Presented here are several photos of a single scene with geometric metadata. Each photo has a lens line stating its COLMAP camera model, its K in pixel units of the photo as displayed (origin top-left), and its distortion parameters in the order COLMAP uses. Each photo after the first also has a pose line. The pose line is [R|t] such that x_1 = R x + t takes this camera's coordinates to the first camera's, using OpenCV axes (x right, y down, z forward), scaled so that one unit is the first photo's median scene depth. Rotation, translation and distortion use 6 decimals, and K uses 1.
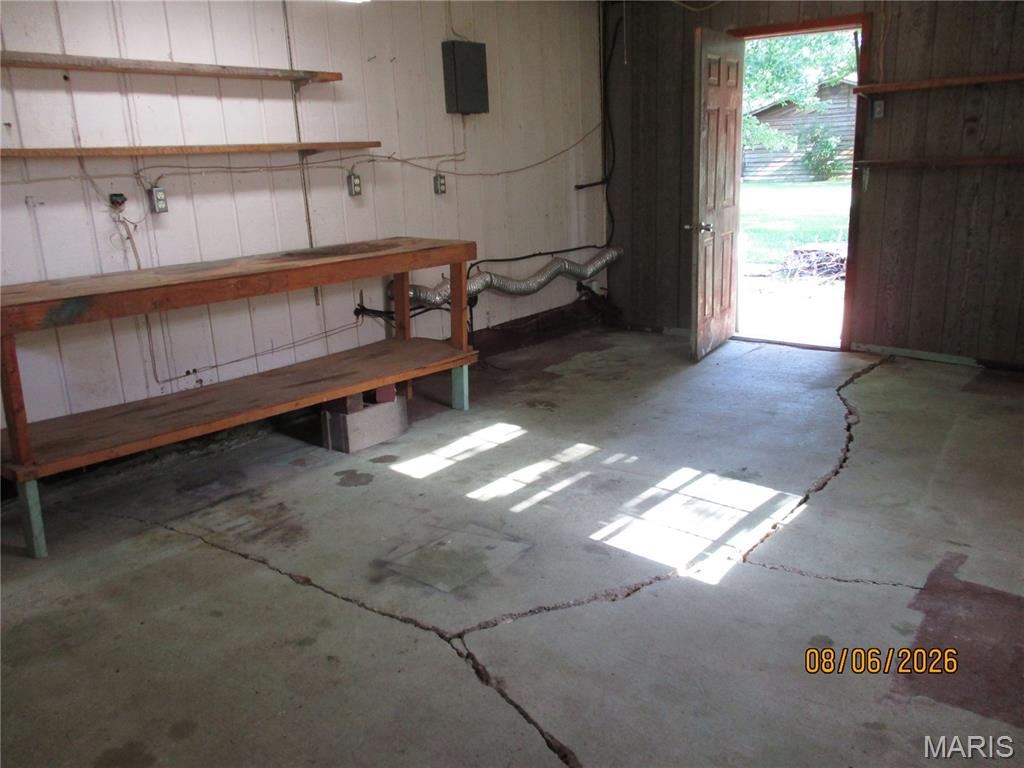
lens RADIAL K [[850.9, 0, 512.3], [0, 850.9, 384.2], [0, 0, 1]] dist [-0.018922, 0.016818]
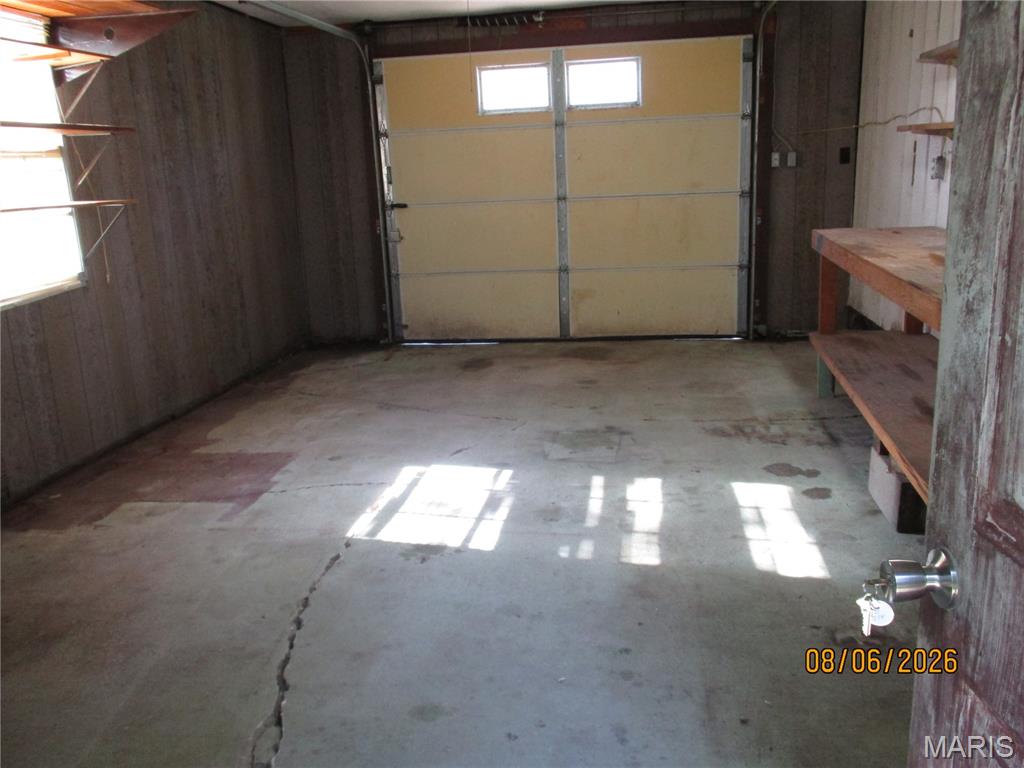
lens RADIAL K [[850.9, 0, 513.0], [0, 850.9, 385.0], [0, 0, 1]] dist [-0.018922, 0.016818]
pose [[-0.860161, 0.200136, -0.469114, 0.593213], [-0.056451, 0.876781, 0.477564, -0.479144], [0.506888, 0.437264, -0.742876, 1.709402]]
